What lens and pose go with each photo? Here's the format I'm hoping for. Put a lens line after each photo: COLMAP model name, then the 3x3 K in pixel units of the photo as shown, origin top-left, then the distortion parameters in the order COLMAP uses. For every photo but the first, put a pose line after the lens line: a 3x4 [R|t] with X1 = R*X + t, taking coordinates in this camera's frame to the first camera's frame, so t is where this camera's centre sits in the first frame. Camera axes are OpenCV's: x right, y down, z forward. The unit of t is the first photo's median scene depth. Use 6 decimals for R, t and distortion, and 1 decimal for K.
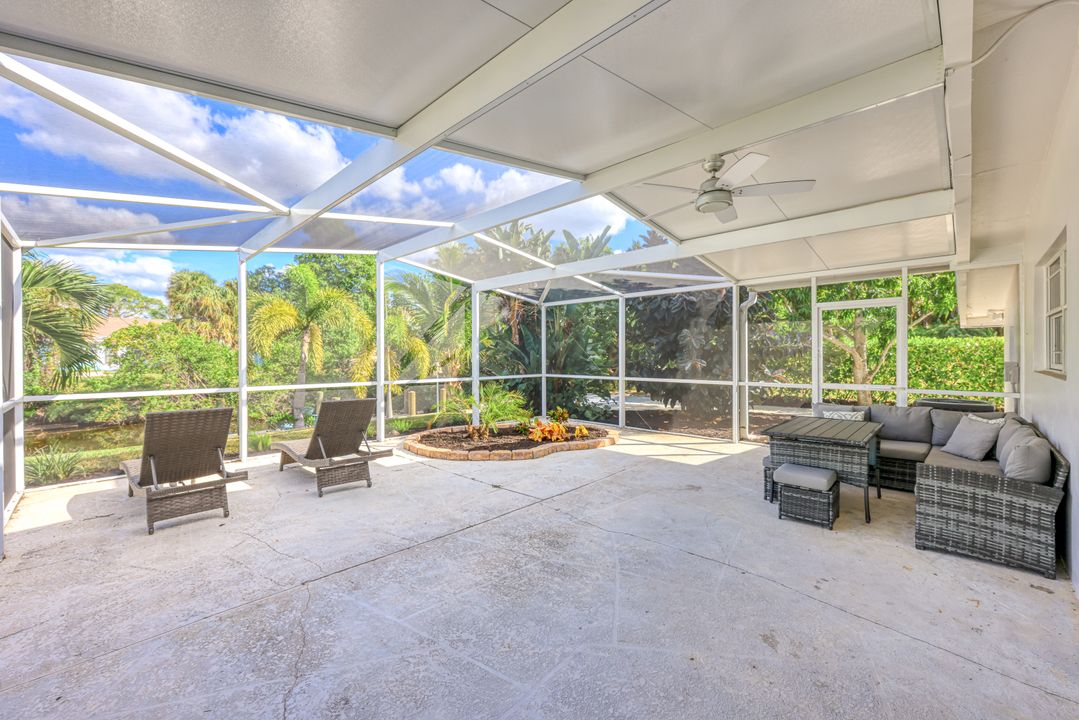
lens RADIAL K [[440.6, 0, 537.6], [0, 440.6, 357.2], [0, 0, 1]] dist [-0.002302, 0.001297]
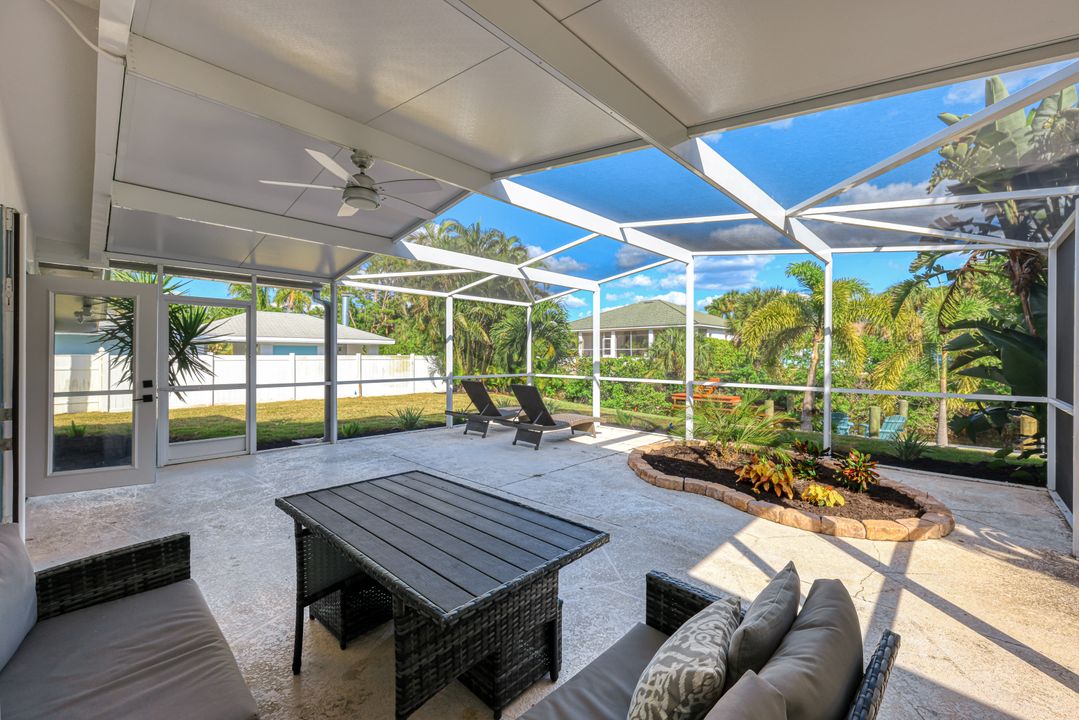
lens RADIAL K [[440.6, 0, 540.2], [0, 440.6, 354.5], [0, 0, 1]] dist [-0.002302, 0.001297]
pose [[0.017089, 0.001126, -0.999853, 0.999939], [-0.007140, 0.999974, 0.001004, -0.008565], [0.999828, 0.007122, 0.017097, 0.985552]]
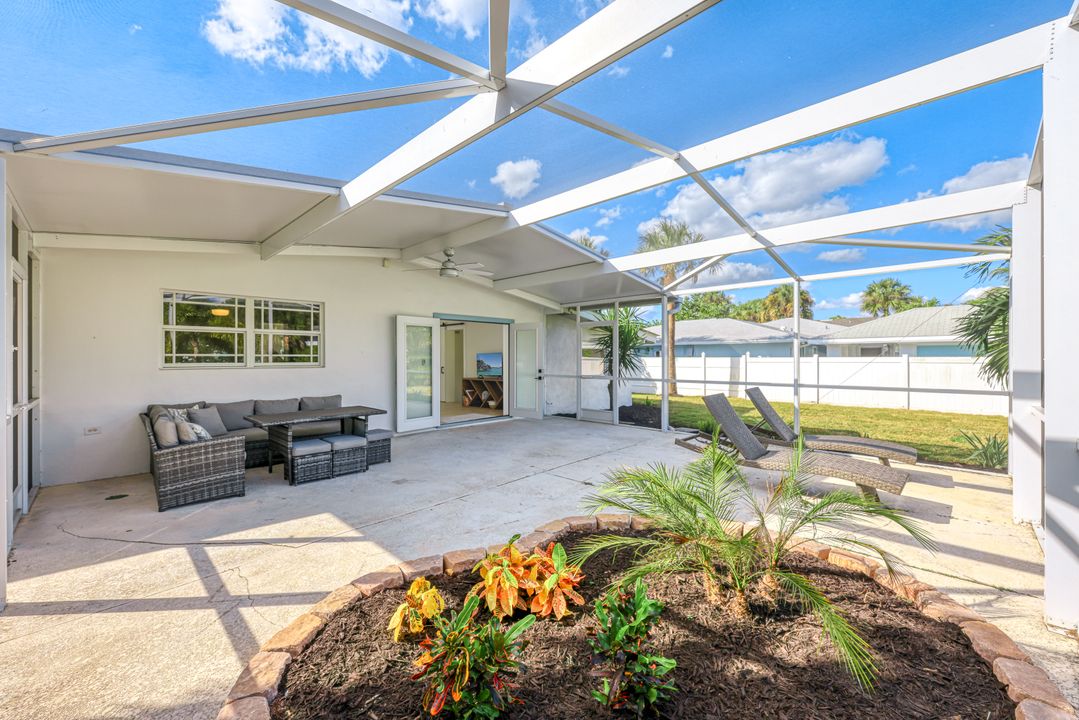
lens RADIAL K [[440.6, 0, 542.3], [0, 440.6, 358.6], [0, 0, 1]] dist [-0.002302, 0.001297]
pose [[-0.999837, 0.001490, -0.017984, 0.031032], [0.001318, 0.999954, 0.009542, -0.007417], [0.017997, 0.009517, -0.999793, 2.019244]]
